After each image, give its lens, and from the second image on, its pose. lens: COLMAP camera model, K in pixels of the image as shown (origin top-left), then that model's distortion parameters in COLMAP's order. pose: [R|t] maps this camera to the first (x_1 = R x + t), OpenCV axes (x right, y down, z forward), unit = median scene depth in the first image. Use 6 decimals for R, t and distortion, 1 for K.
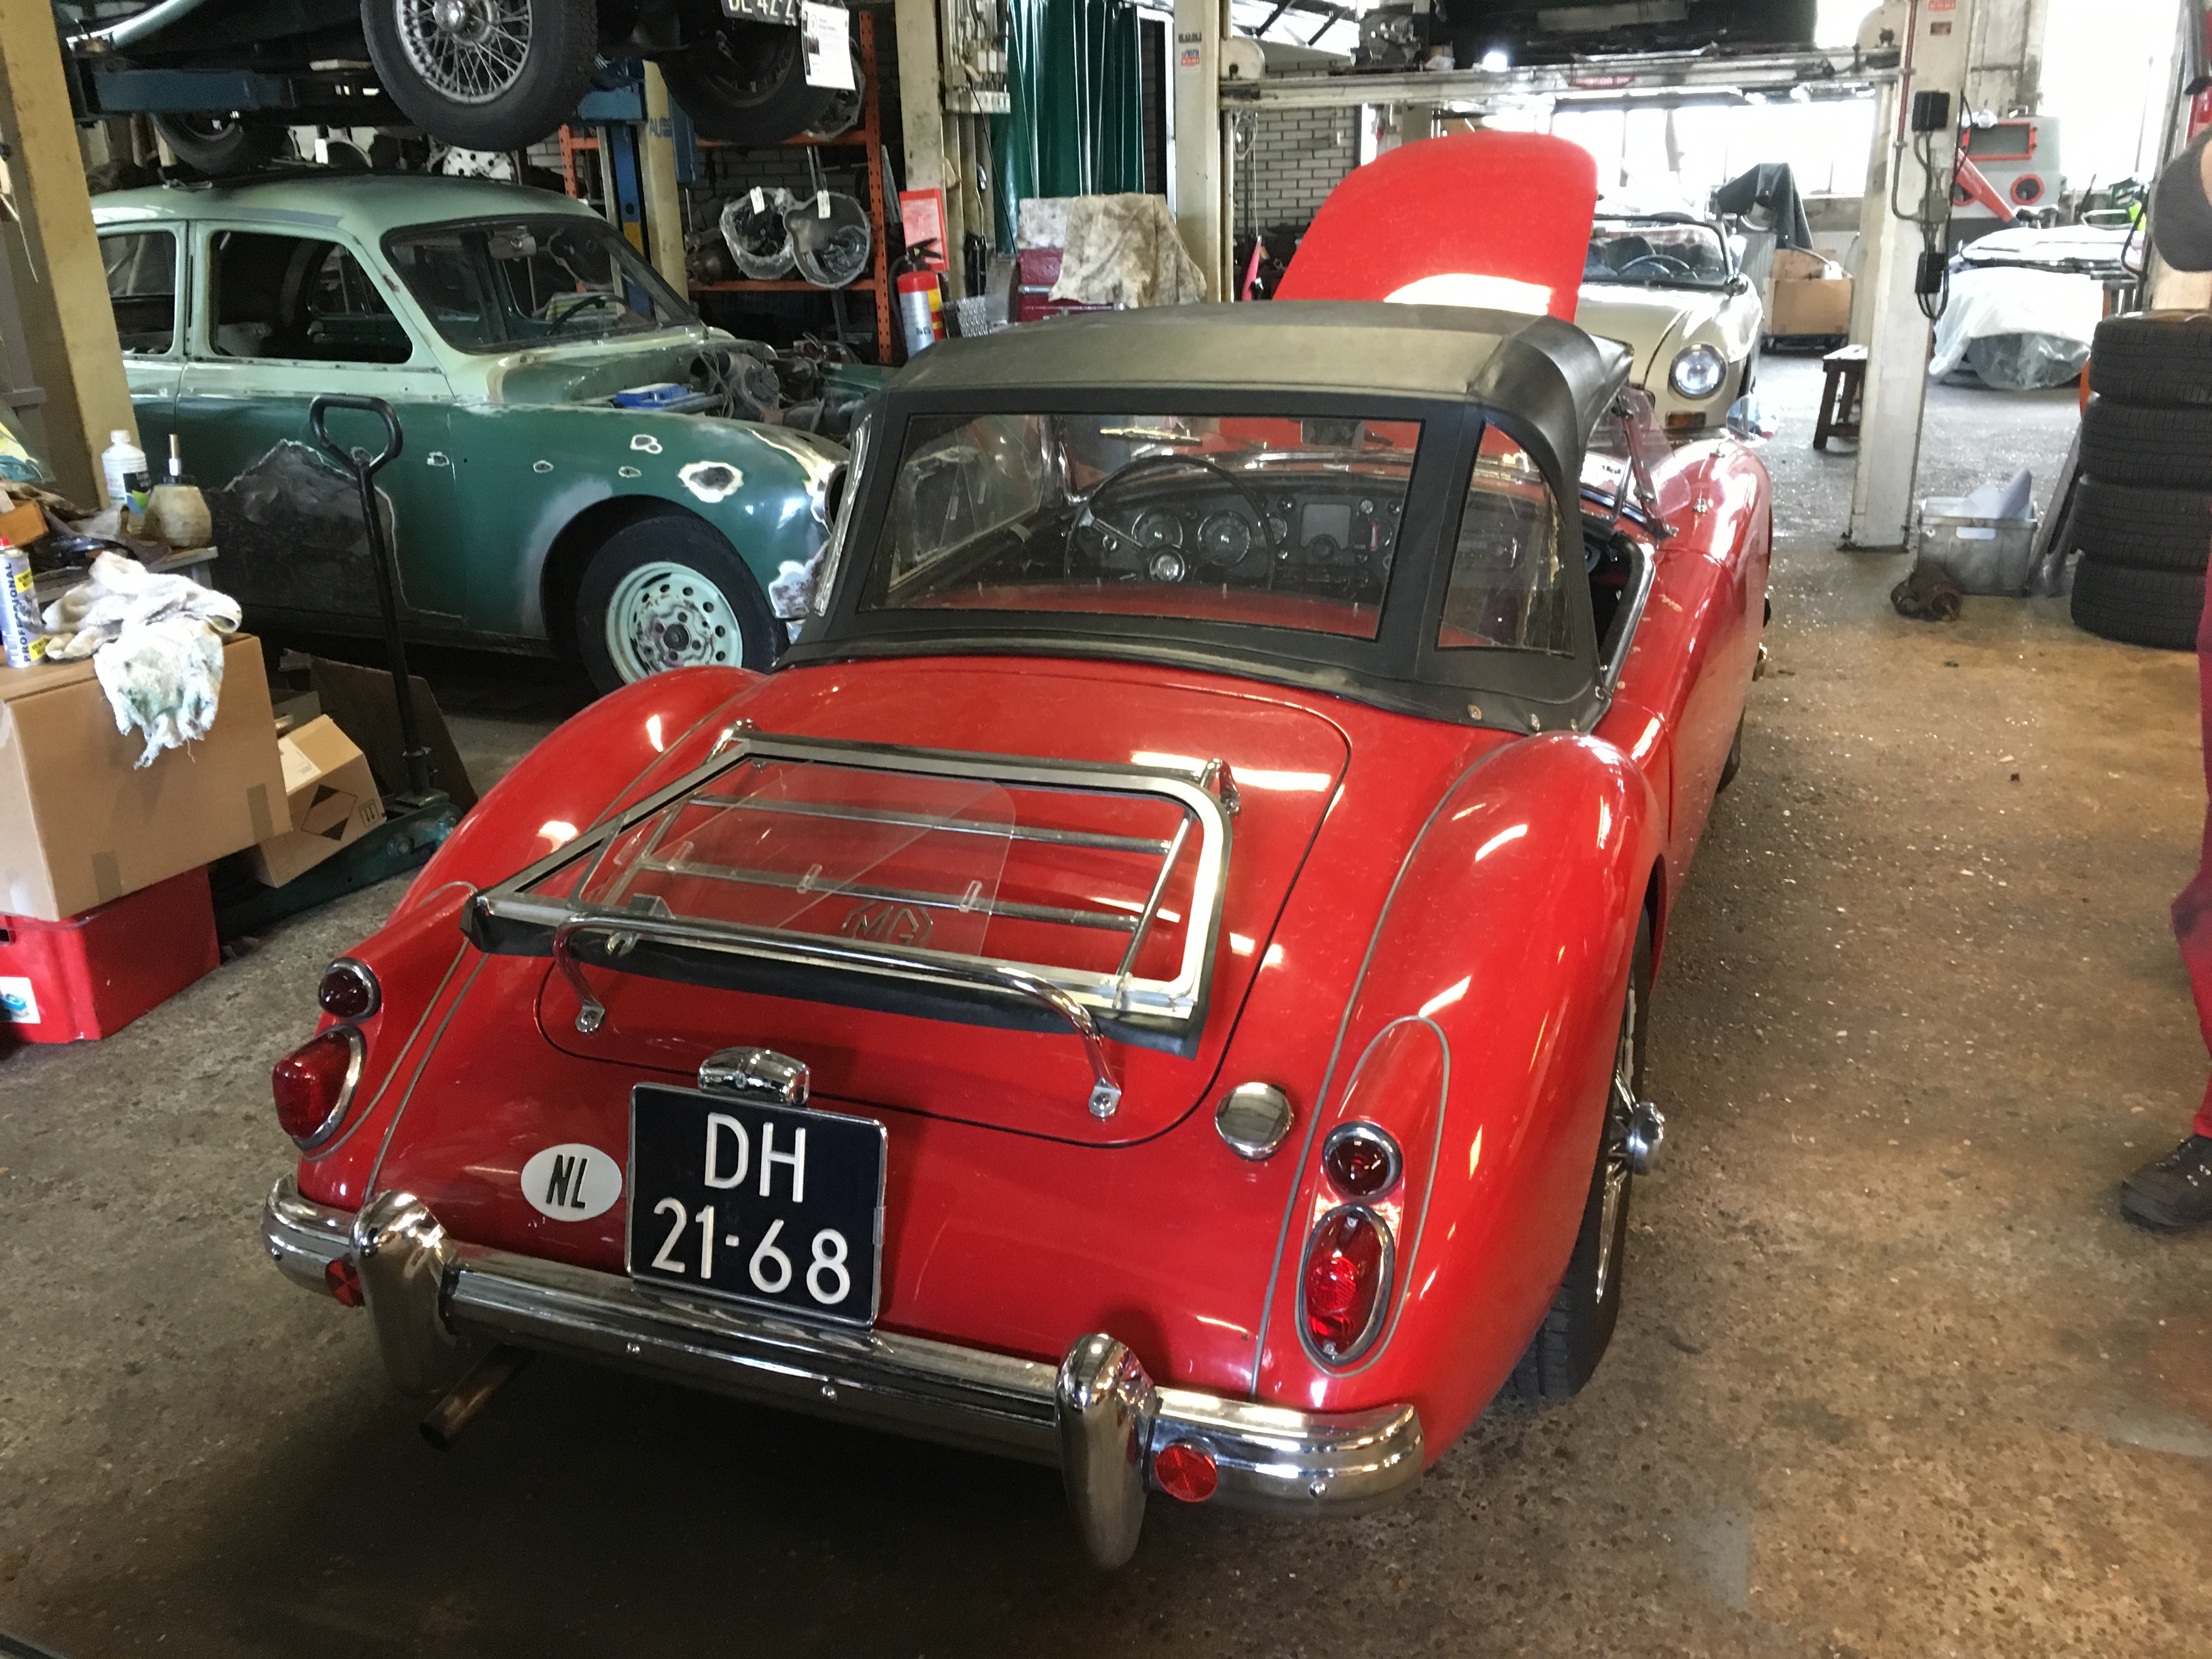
lens RADIAL K [[1876.4, 0, 1103.1], [0, 1876.4, 827.4], [0, 0, 1]] dist [-0.001587, -0.003054]
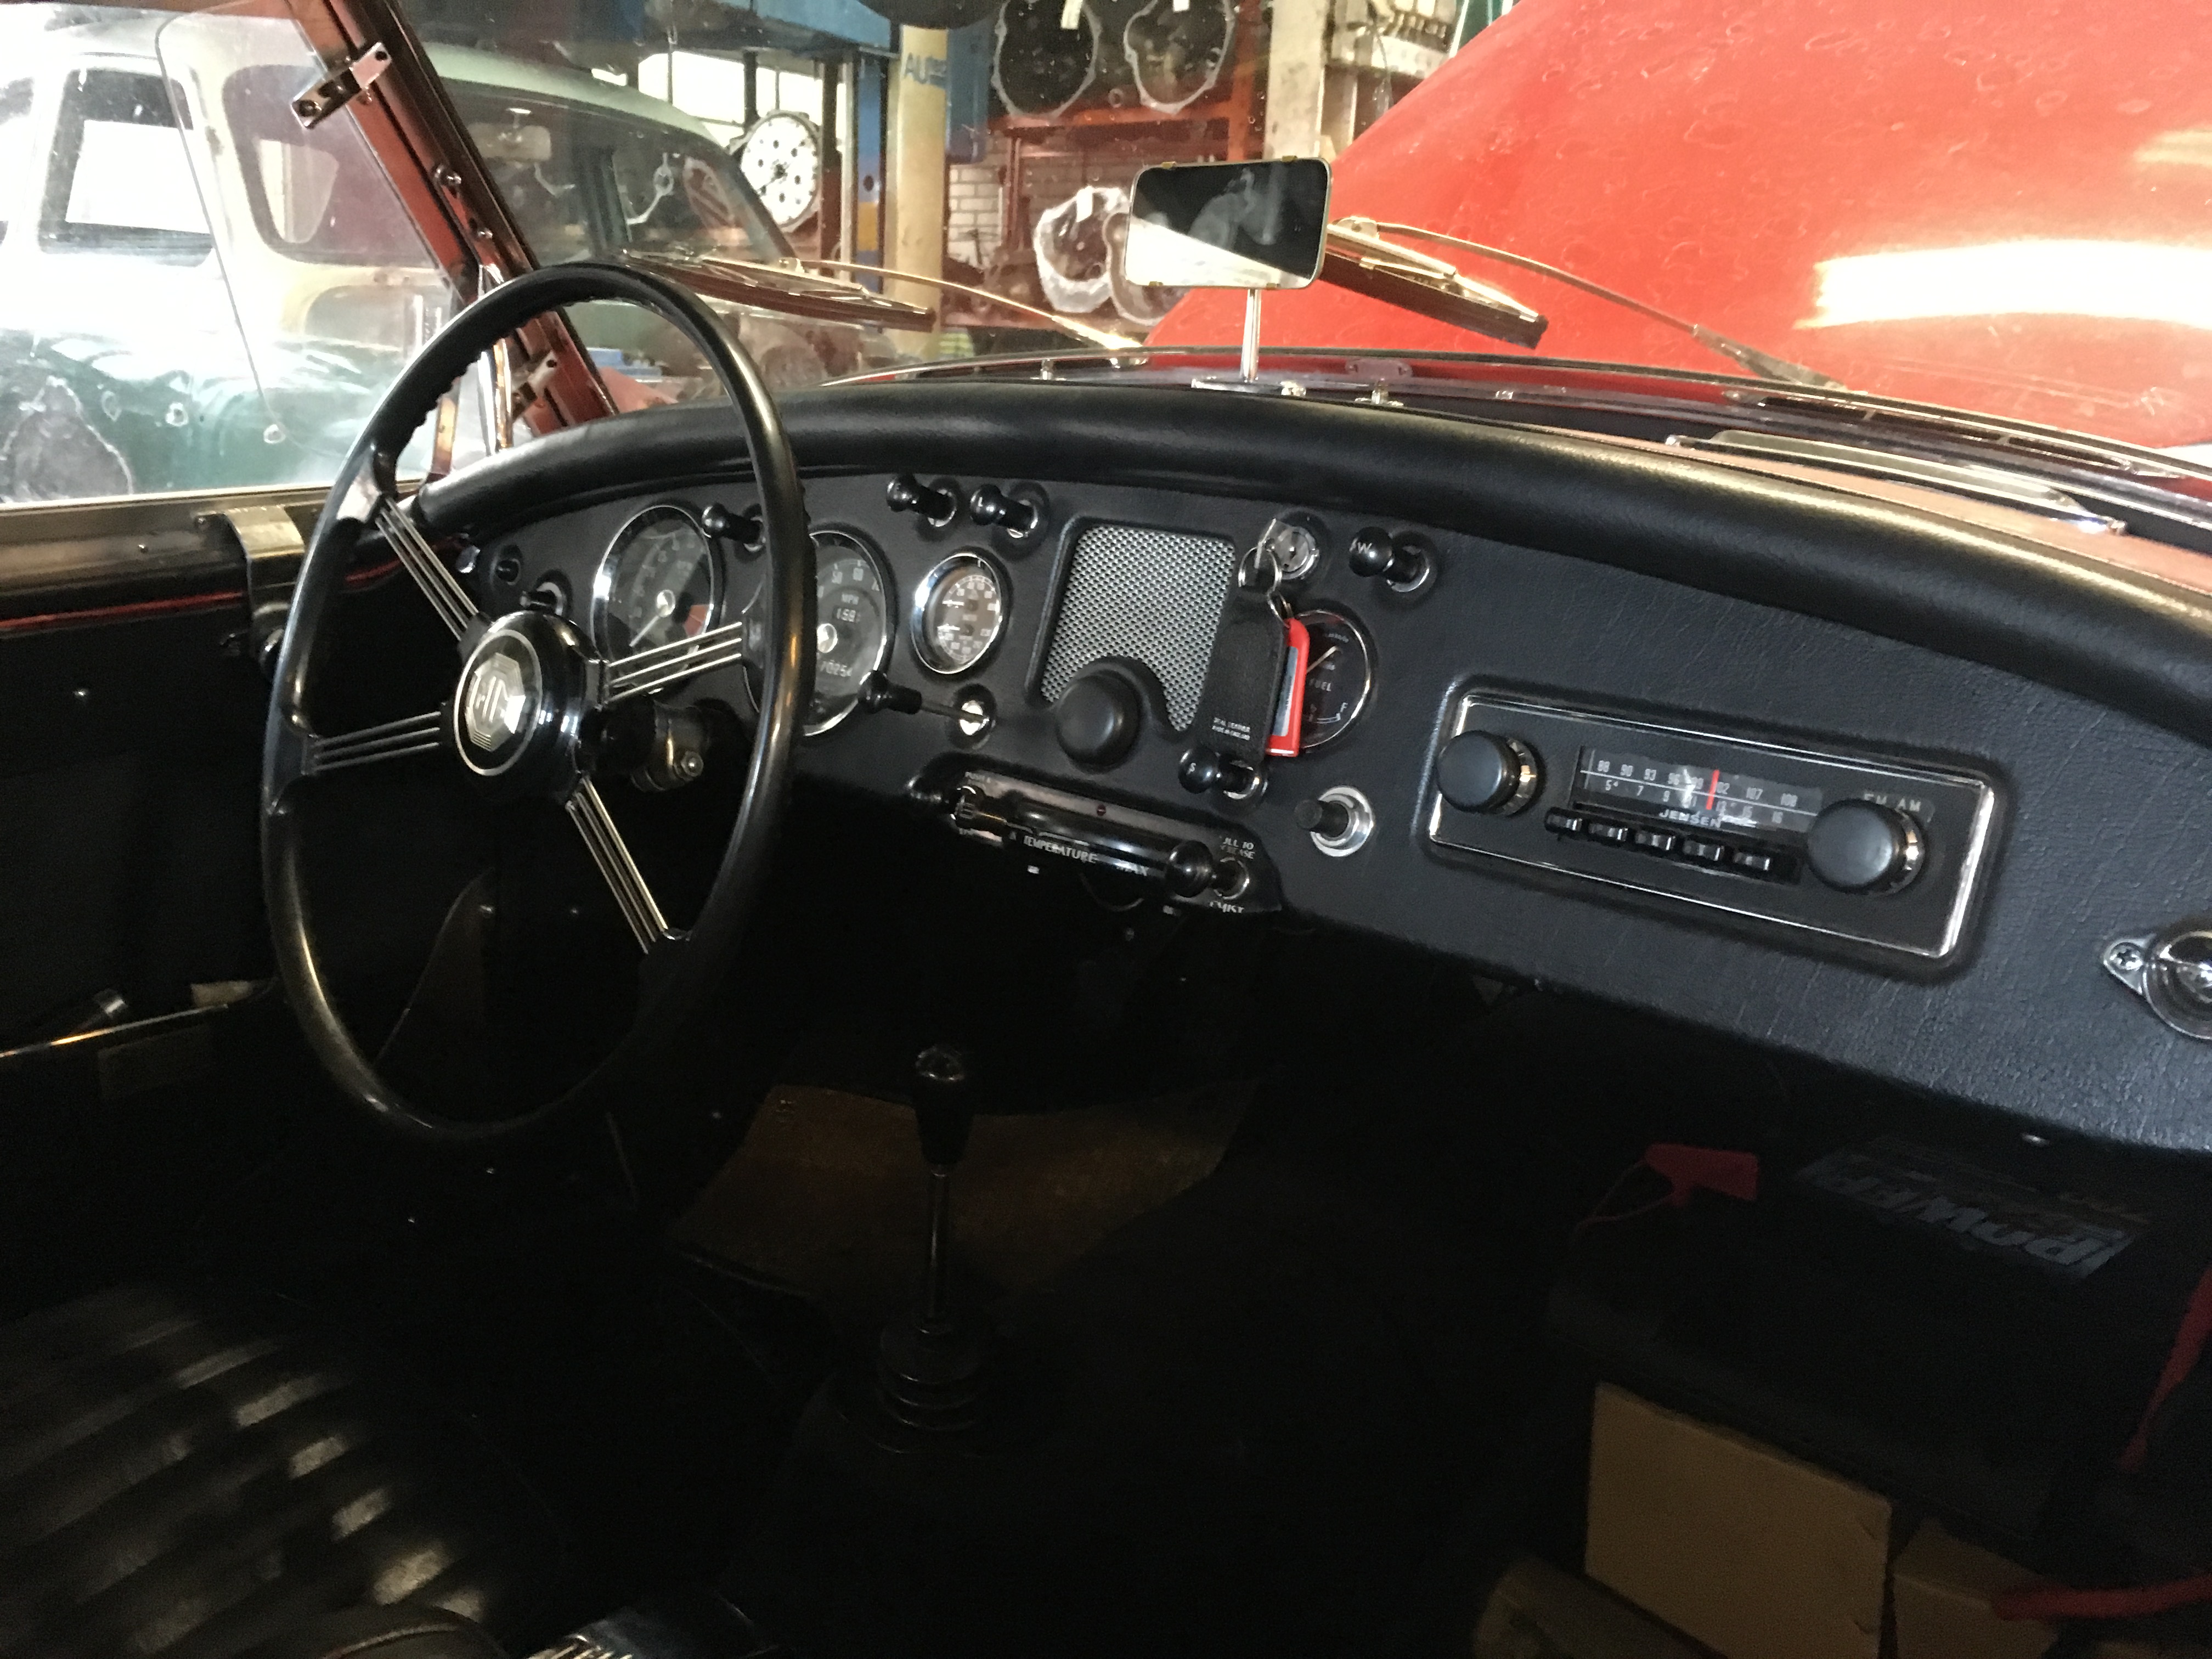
lens RADIAL K [[1876.4, 0, 1105.6], [0, 1876.4, 829.7], [0, 0, 1]] dist [-0.001587, -0.003054]
pose [[0.931875, 0.158156, -0.326489, 0.097727], [-0.190737, 0.979135, -0.070100, -0.059951], [0.308590, 0.127599, 0.942598, 0.395388]]
